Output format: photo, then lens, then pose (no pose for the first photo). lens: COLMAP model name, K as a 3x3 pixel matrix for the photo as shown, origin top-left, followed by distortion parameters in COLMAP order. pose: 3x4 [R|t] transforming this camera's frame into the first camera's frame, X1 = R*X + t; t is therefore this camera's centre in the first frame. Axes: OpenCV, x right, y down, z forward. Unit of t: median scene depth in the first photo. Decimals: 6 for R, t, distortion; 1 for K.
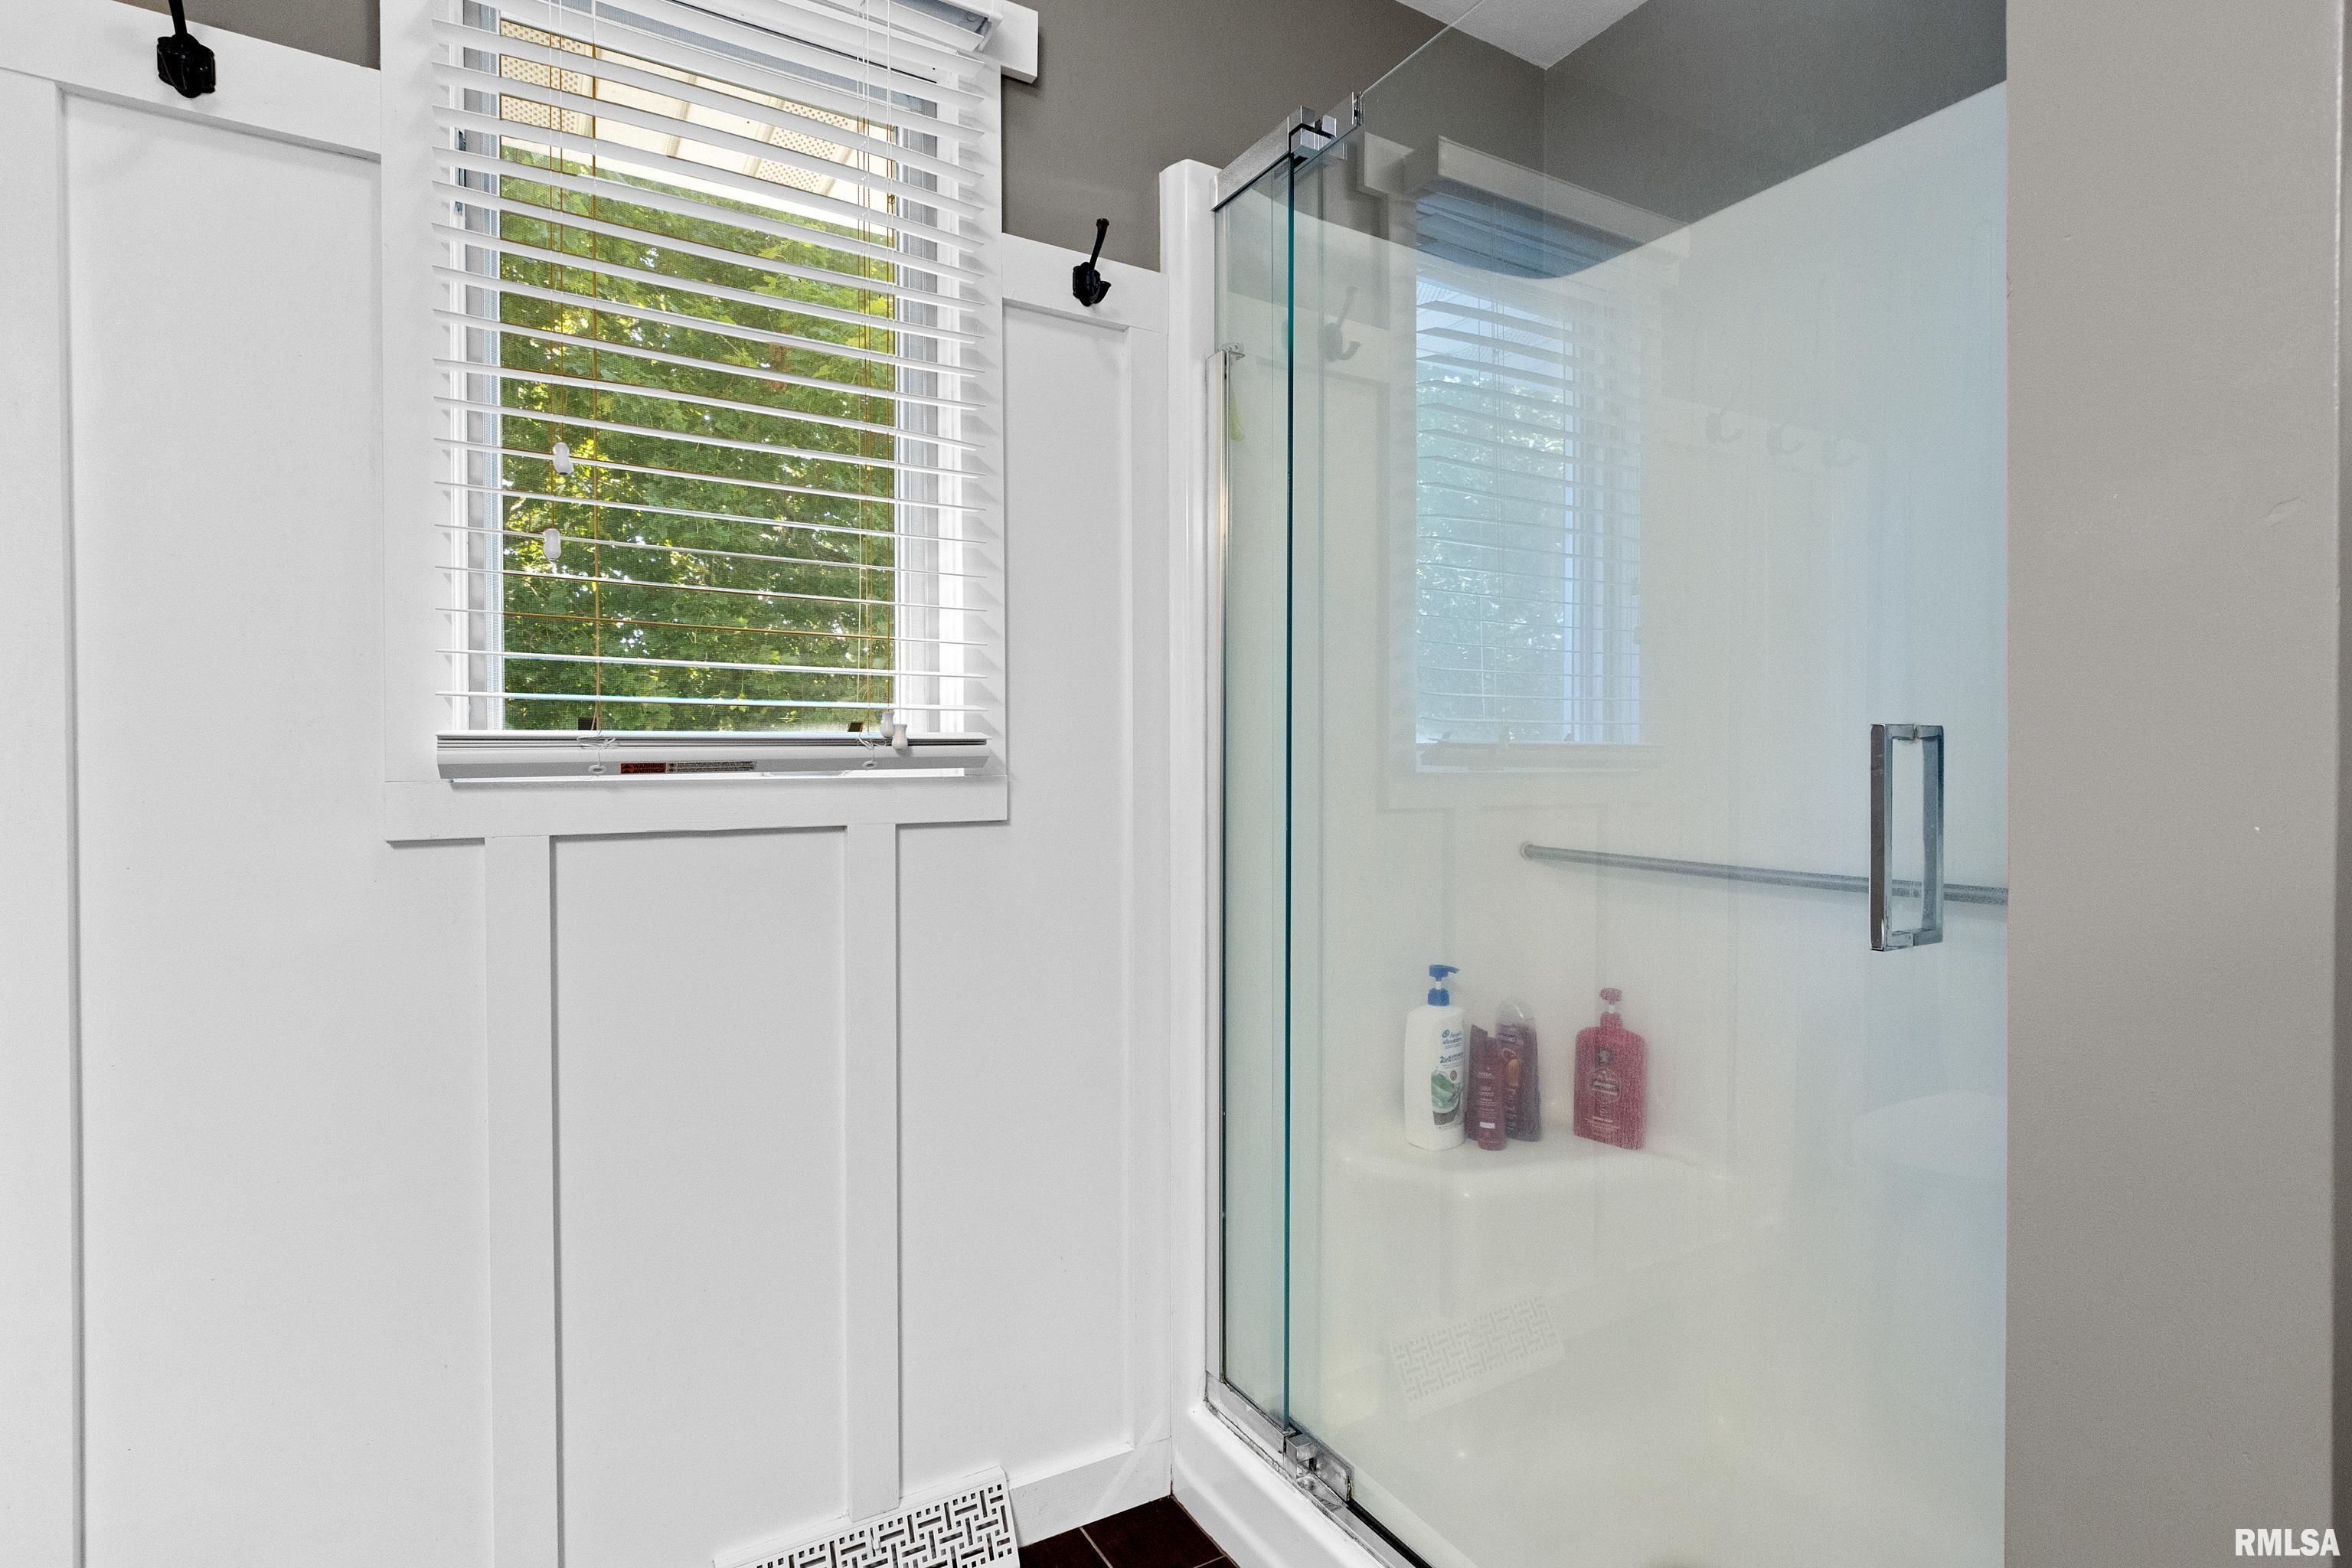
lens RADIAL K [[1111.6, 0, 1156.0], [0, 1111.6, 767.5], [0, 0, 1]] dist [-0.010483, 0.000633]
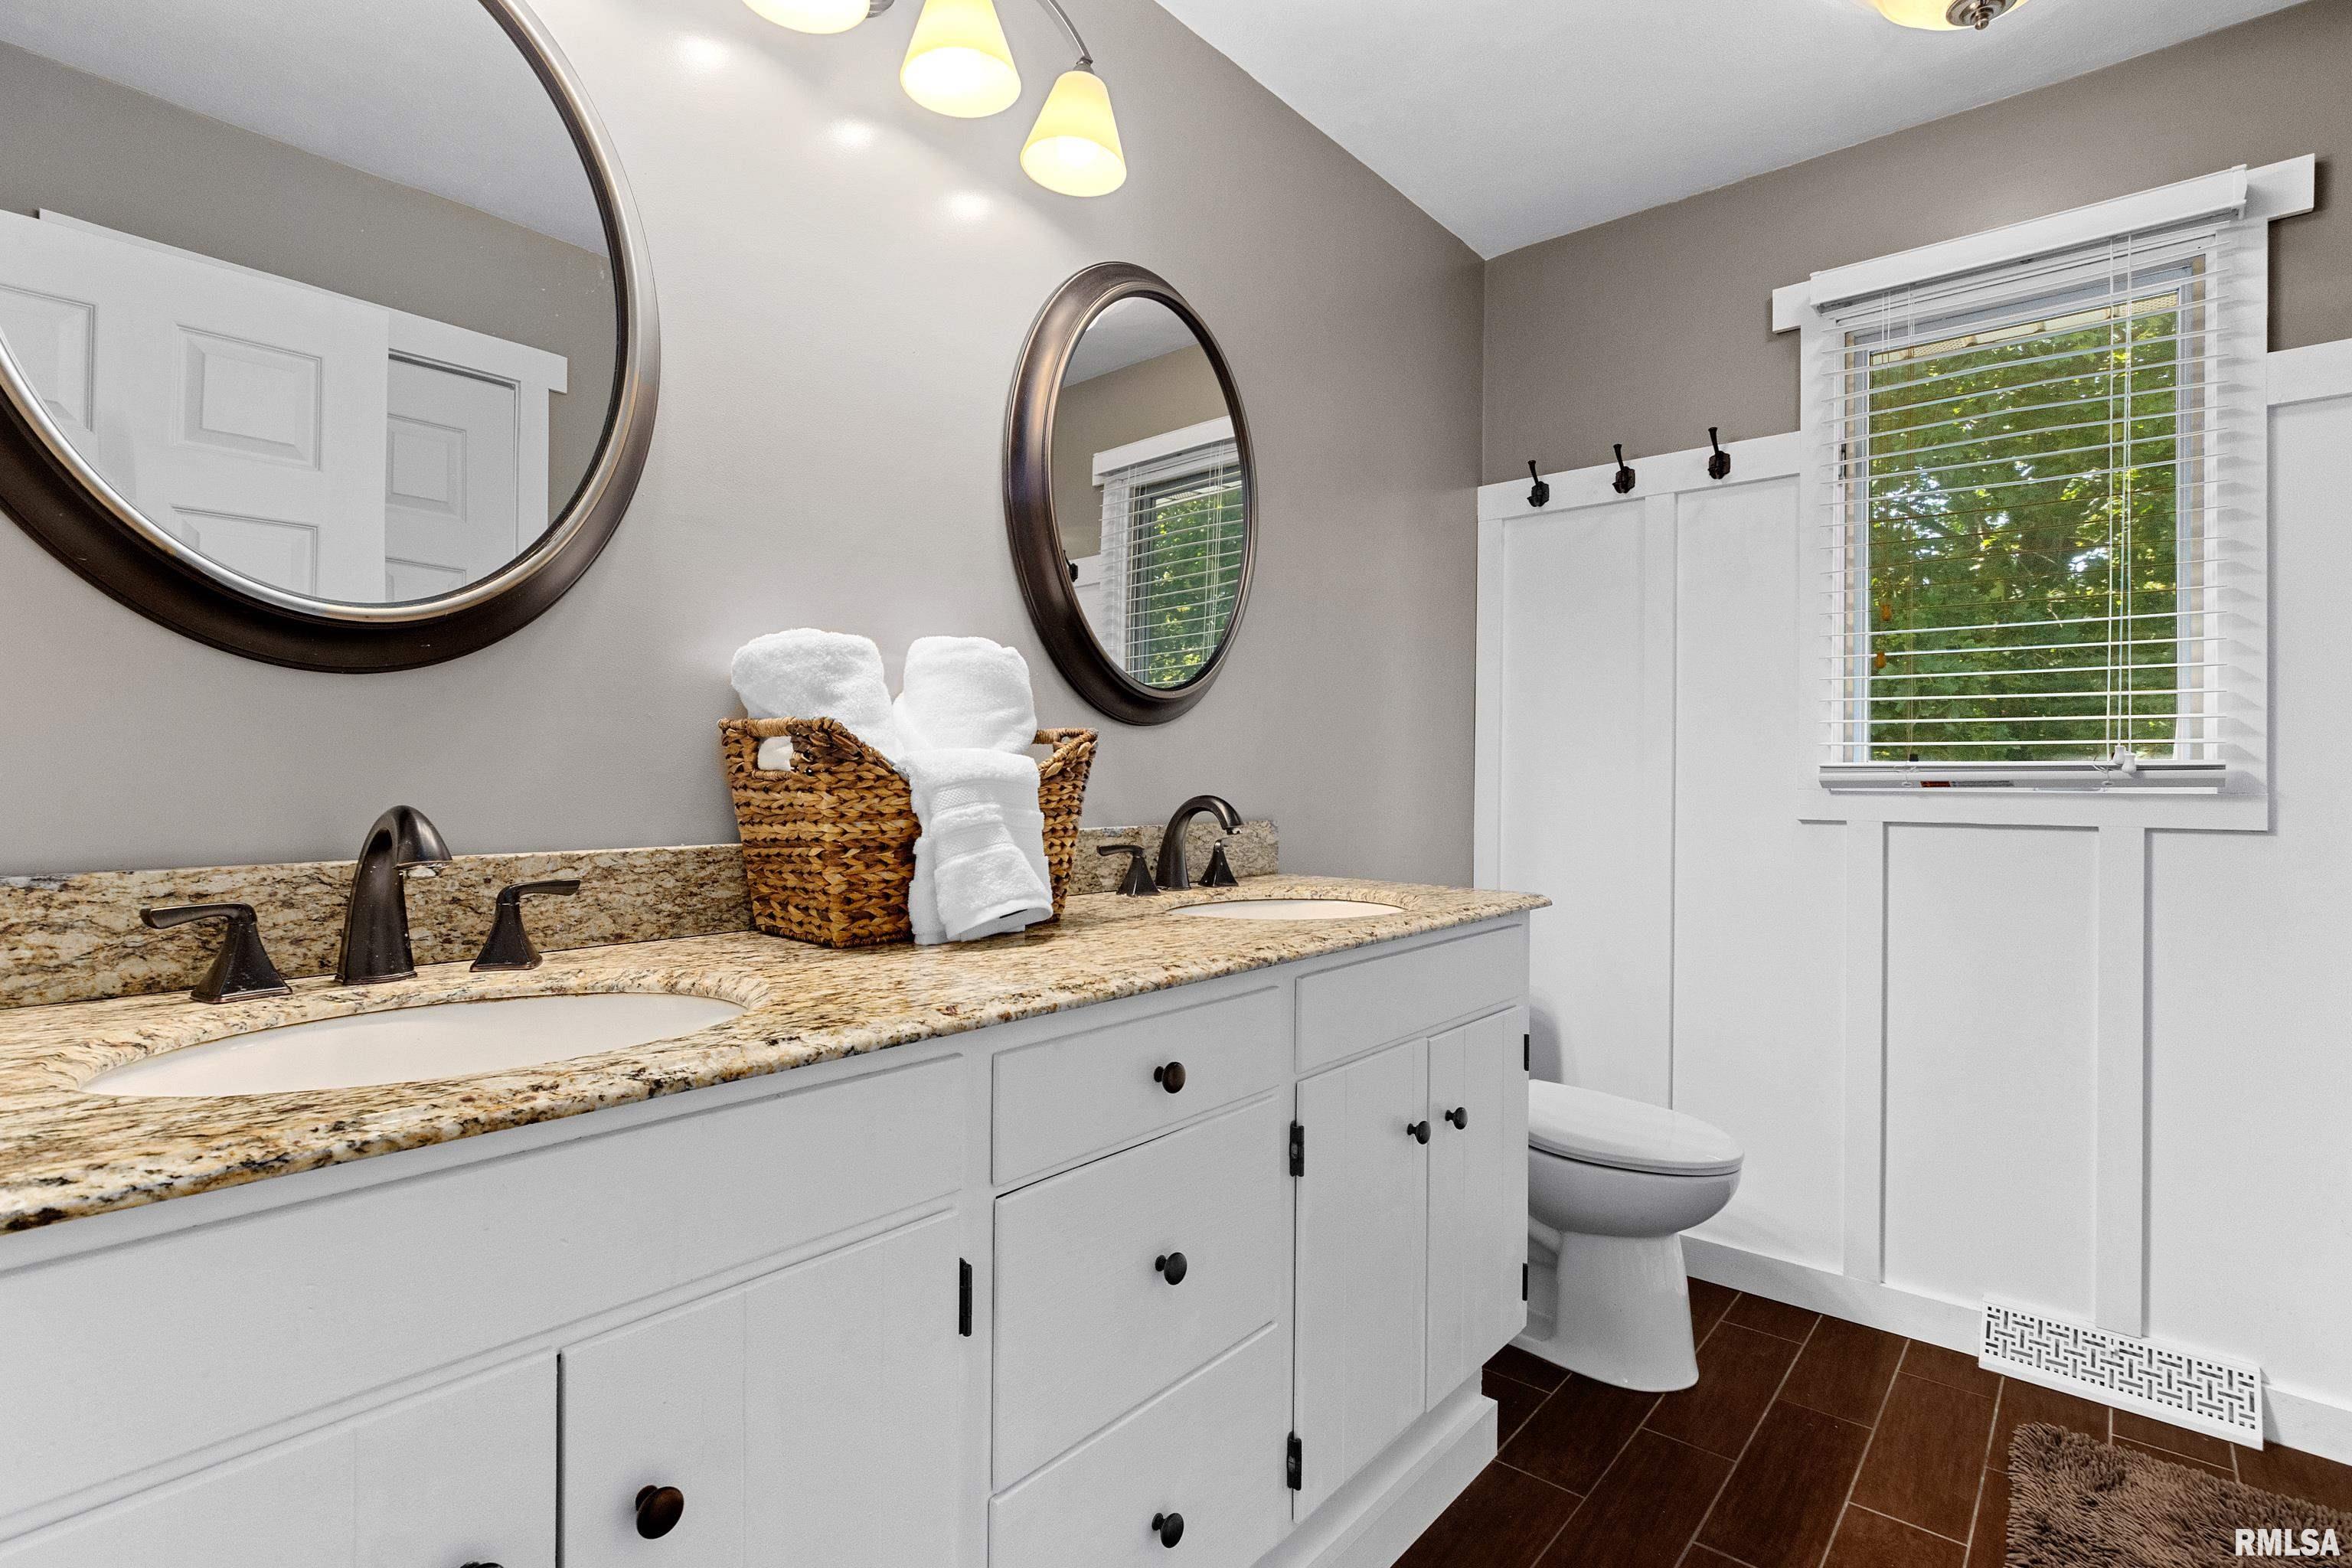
lens RADIAL K [[1111.6, 0, 1165.4], [0, 1111.6, 778.4], [0, 0, 1]] dist [-0.010483, 0.000633]
pose [[0.309344, -0.000750, -0.950950, 0.726310], [-0.020064, 0.999772, -0.007315, 0.025679], [0.950738, 0.021342, 0.309259, -0.598274]]
